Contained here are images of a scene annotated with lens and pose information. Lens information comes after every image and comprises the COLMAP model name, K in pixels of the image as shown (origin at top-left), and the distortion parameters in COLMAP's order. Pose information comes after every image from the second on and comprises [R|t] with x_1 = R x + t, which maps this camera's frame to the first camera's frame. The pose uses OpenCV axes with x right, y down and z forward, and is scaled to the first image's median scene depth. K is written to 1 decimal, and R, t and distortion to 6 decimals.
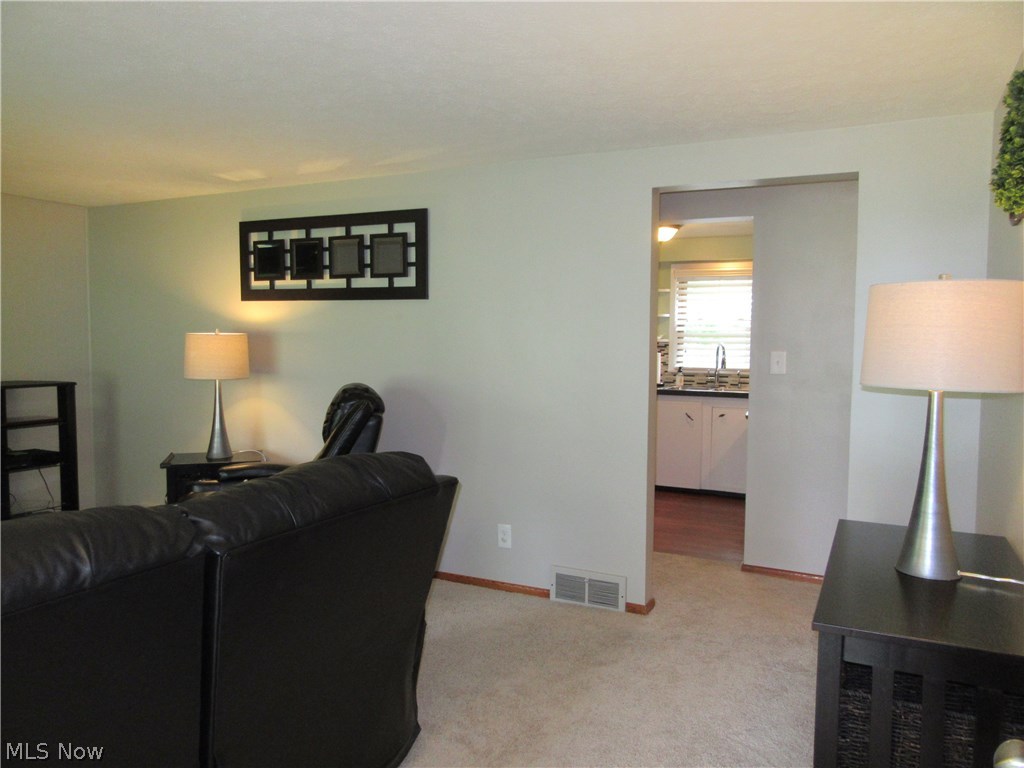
lens RADIAL K [[766.2, 0, 512.9], [0, 766.2, 380.5], [0, 0, 1]] dist [0.002018, 0.006840]
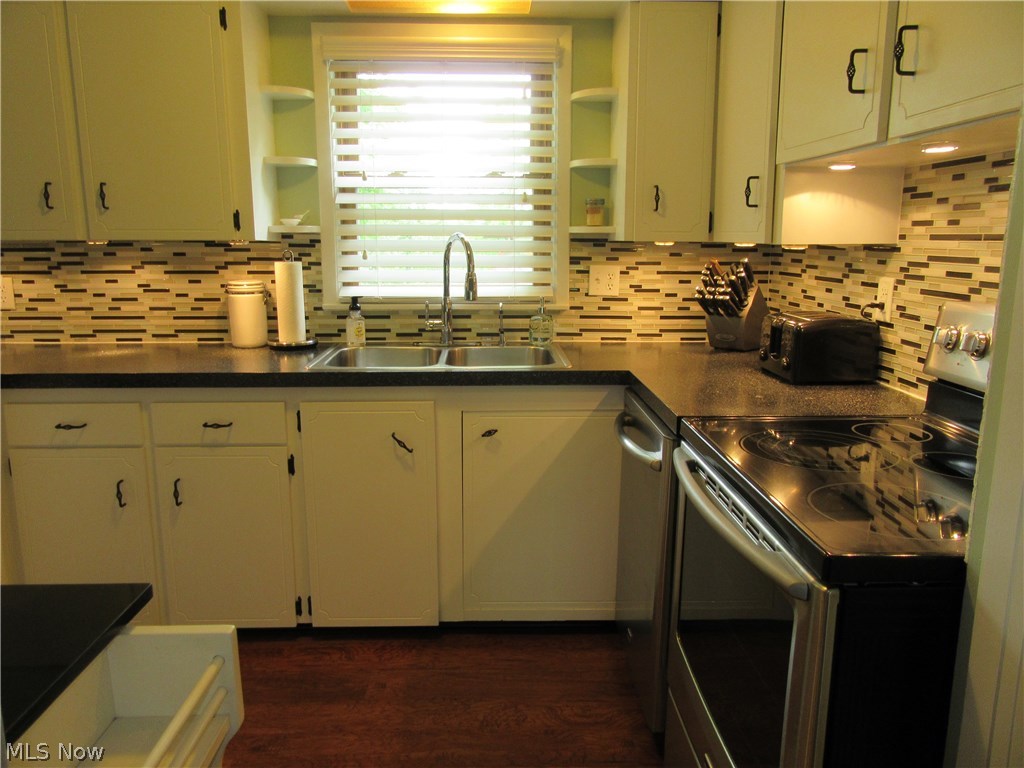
lens RADIAL K [[766.2, 0, 511.0], [0, 766.2, 380.6], [0, 0, 1]] dist [0.002018, 0.006840]
pose [[0.885905, -0.102991, 0.452289, 0.061186], [0.038592, 0.988024, 0.149393, -0.017755], [-0.462259, -0.114893, 0.879270, 0.350767]]
